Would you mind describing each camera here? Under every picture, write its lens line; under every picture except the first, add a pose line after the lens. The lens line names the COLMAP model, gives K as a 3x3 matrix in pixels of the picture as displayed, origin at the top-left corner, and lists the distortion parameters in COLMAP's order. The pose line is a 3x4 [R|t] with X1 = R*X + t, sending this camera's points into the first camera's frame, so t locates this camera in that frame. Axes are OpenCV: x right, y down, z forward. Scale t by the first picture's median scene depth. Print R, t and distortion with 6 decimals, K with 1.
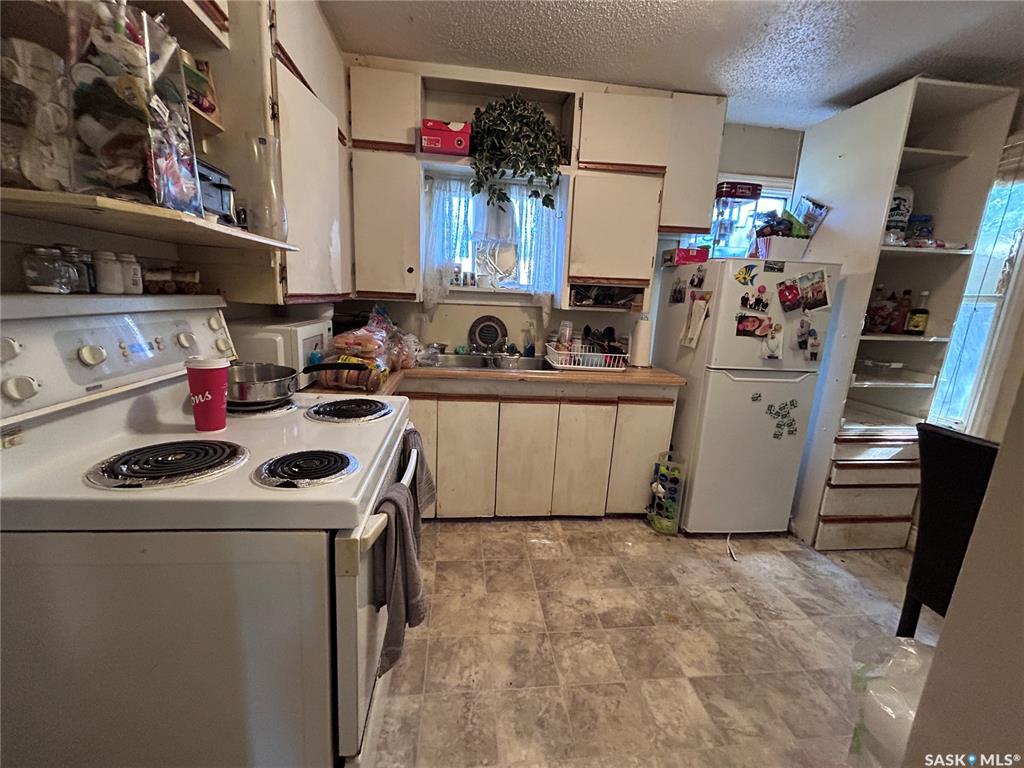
lens RADIAL K [[412.0, 0, 507.3], [0, 412.0, 380.8], [0, 0, 1]] dist [-0.001862, 0.000714]
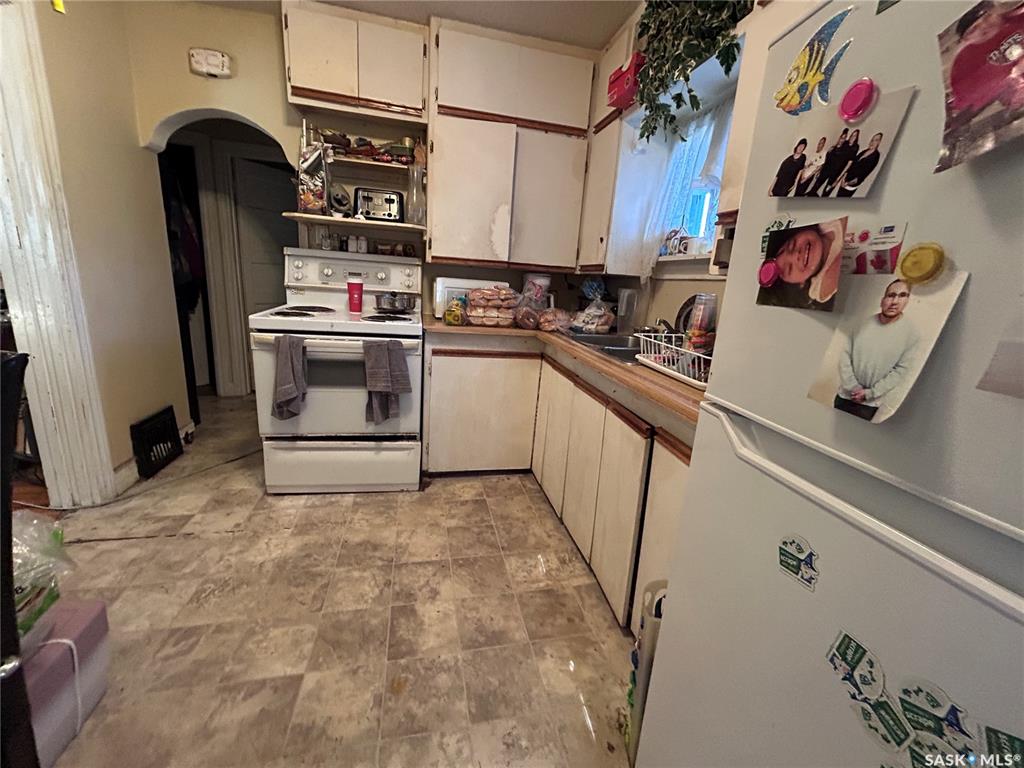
lens RADIAL K [[412.0, 0, 514.3], [0, 412.0, 382.8], [0, 0, 1]] dist [-0.001862, 0.000714]
pose [[0.114209, 0.198989, -0.973324, 0.919884], [-0.266155, 0.950049, 0.163000, -0.063637], [0.957141, 0.240439, 0.161466, 0.884235]]
